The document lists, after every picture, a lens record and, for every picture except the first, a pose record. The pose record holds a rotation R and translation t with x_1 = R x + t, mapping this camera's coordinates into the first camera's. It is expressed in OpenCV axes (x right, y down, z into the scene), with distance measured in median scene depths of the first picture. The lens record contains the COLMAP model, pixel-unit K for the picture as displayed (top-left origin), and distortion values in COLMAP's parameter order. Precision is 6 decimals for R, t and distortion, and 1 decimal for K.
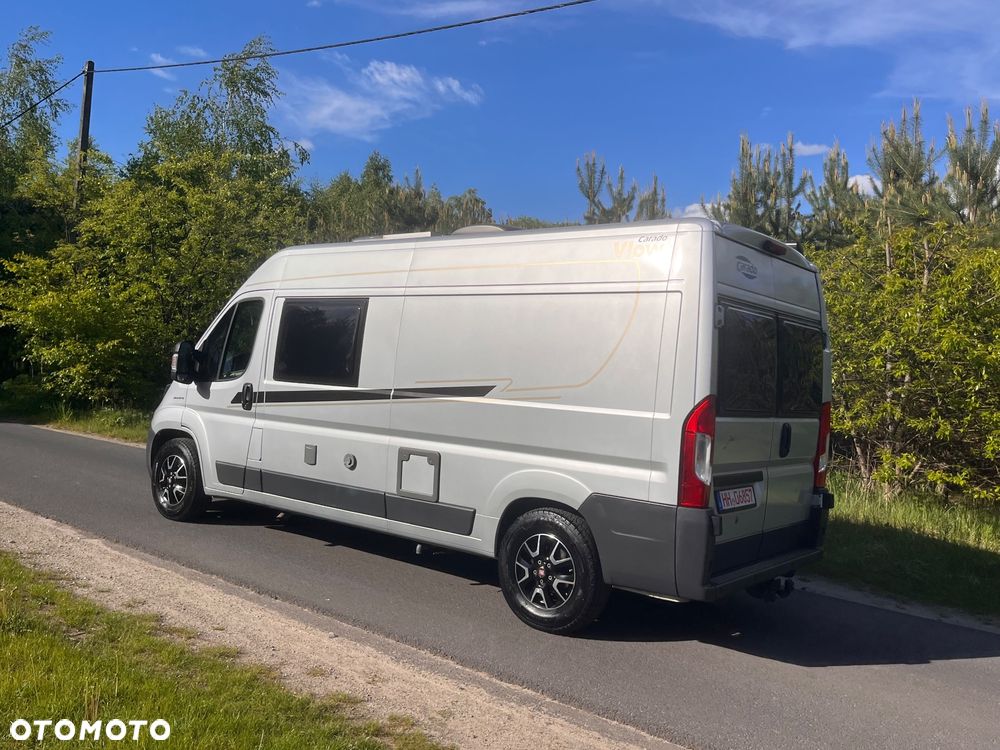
lens RADIAL K [[862.0, 0, 507.1], [0, 862.0, 379.8], [0, 0, 1]] dist [0.025804, -0.034064]
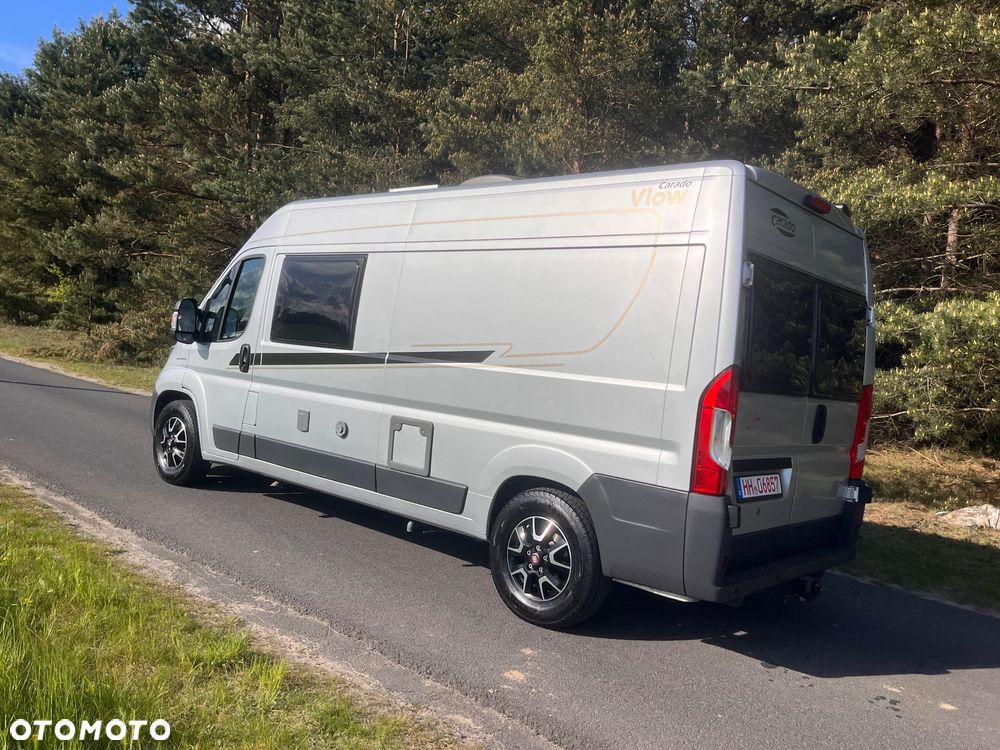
lens RADIAL K [[818.6, 0, 505.3], [0, 818.6, 388.9], [0, 0, 1]] dist [0.013379, -0.006084]
pose [[0.997743, 0.037834, -0.055470, 0.043219], [-0.036375, 0.998971, 0.027091, 0.021599], [0.056438, -0.025012, 0.998093, 0.135234]]
